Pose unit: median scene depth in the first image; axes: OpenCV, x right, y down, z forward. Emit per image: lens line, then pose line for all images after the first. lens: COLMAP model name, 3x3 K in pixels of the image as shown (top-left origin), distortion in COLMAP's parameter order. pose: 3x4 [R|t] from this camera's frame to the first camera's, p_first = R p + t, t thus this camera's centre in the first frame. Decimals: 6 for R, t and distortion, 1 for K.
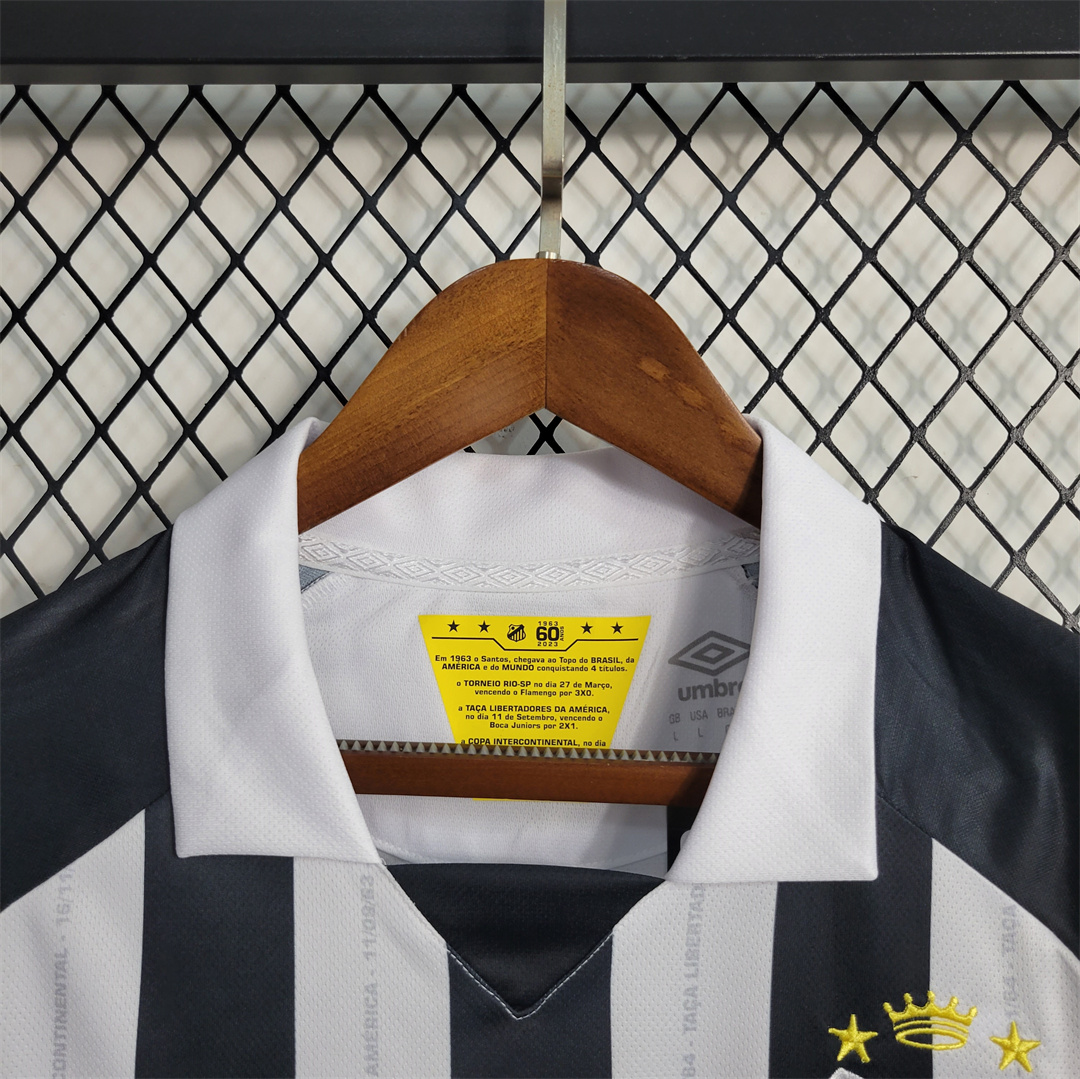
lens RADIAL K [[1208.0, 0, 537.7], [0, 1208.0, 537.6], [0, 0, 1]] dist [0.033177, 0.000000]
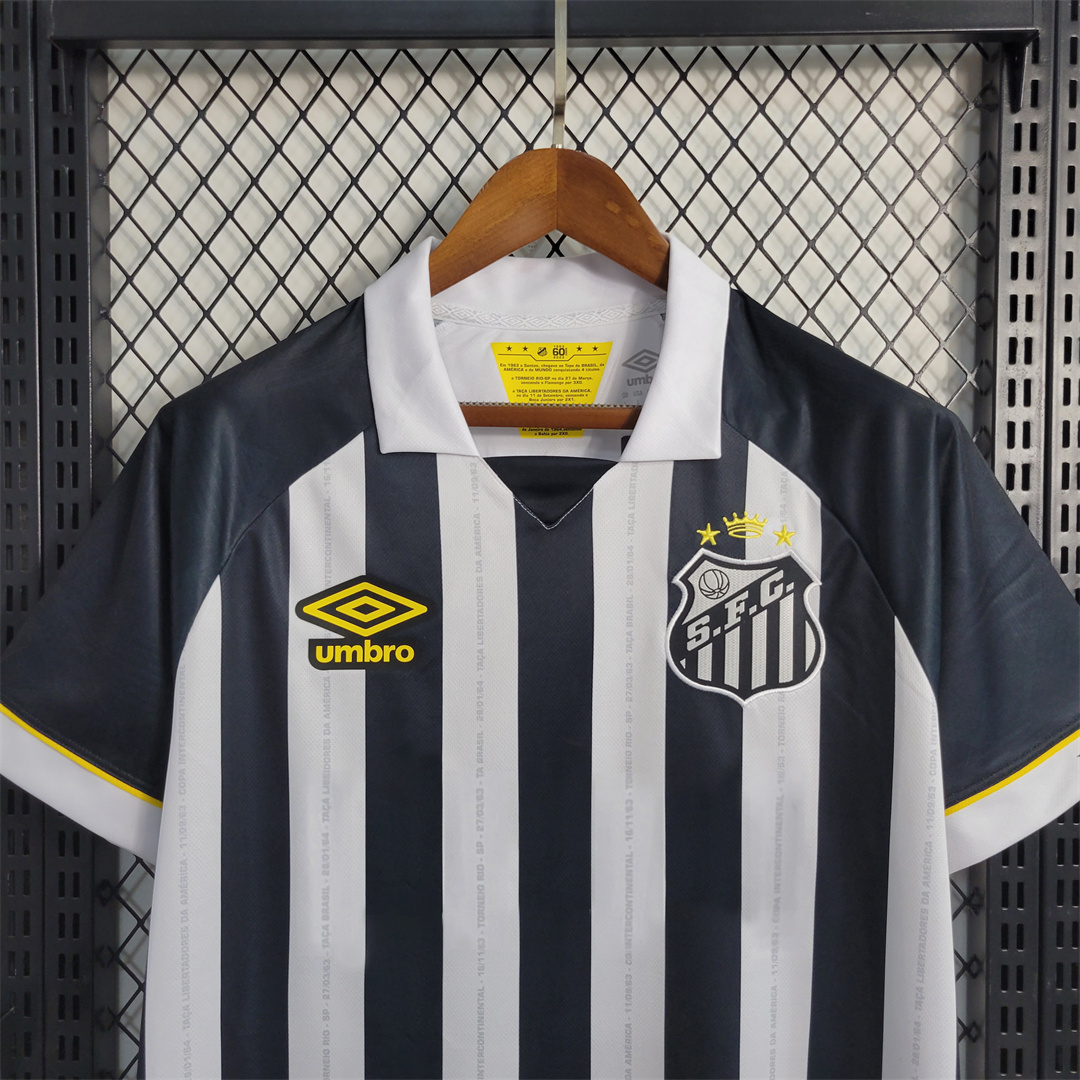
lens RADIAL K [[1208.0, 0, 534.4], [0, 1208.0, 544.2], [0, 0, 1]] dist [0.033177, 0.000000]
pose [[0.999838, -0.012023, 0.013358, -0.059171], [0.010461, 0.993715, 0.111451, 0.168382], [-0.014614, -0.111293, 0.993680, -0.925816]]
